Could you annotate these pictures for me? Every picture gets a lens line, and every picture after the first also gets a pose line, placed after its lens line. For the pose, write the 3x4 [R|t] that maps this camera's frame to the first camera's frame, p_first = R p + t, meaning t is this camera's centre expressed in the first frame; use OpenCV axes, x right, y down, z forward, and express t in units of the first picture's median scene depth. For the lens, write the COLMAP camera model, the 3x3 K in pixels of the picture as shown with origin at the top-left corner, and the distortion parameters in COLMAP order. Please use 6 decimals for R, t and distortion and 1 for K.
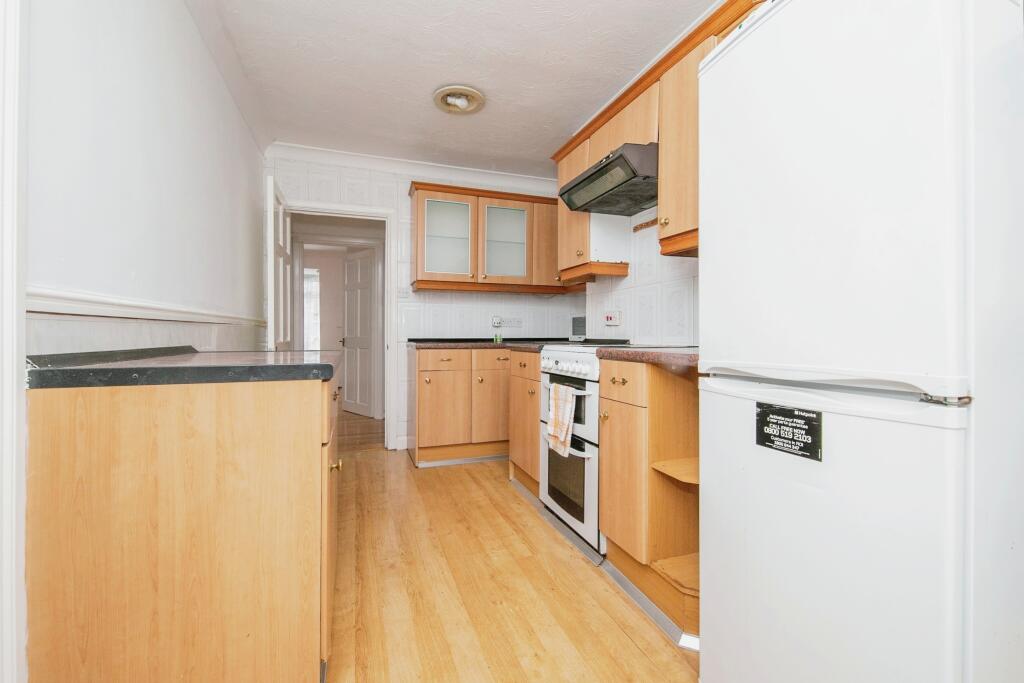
lens RADIAL K [[429.9, 0, 510.1], [0, 429.9, 335.7], [0, 0, 1]] dist [0.004495, -0.000423]
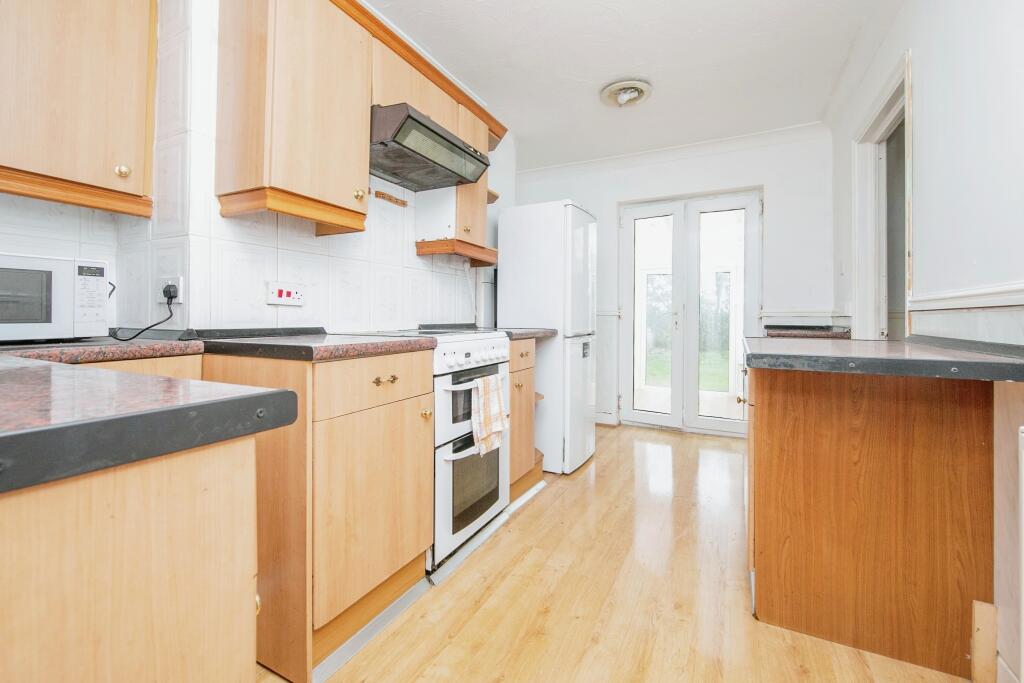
lens RADIAL K [[429.9, 0, 510.6], [0, 429.9, 318.7], [0, 0, 1]] dist [0.004495, -0.000423]
pose [[-0.676237, -0.008651, 0.736633, -0.550682], [-0.002617, 0.999953, 0.009341, -0.014547], [-0.736680, 0.004389, -0.676228, 1.494398]]
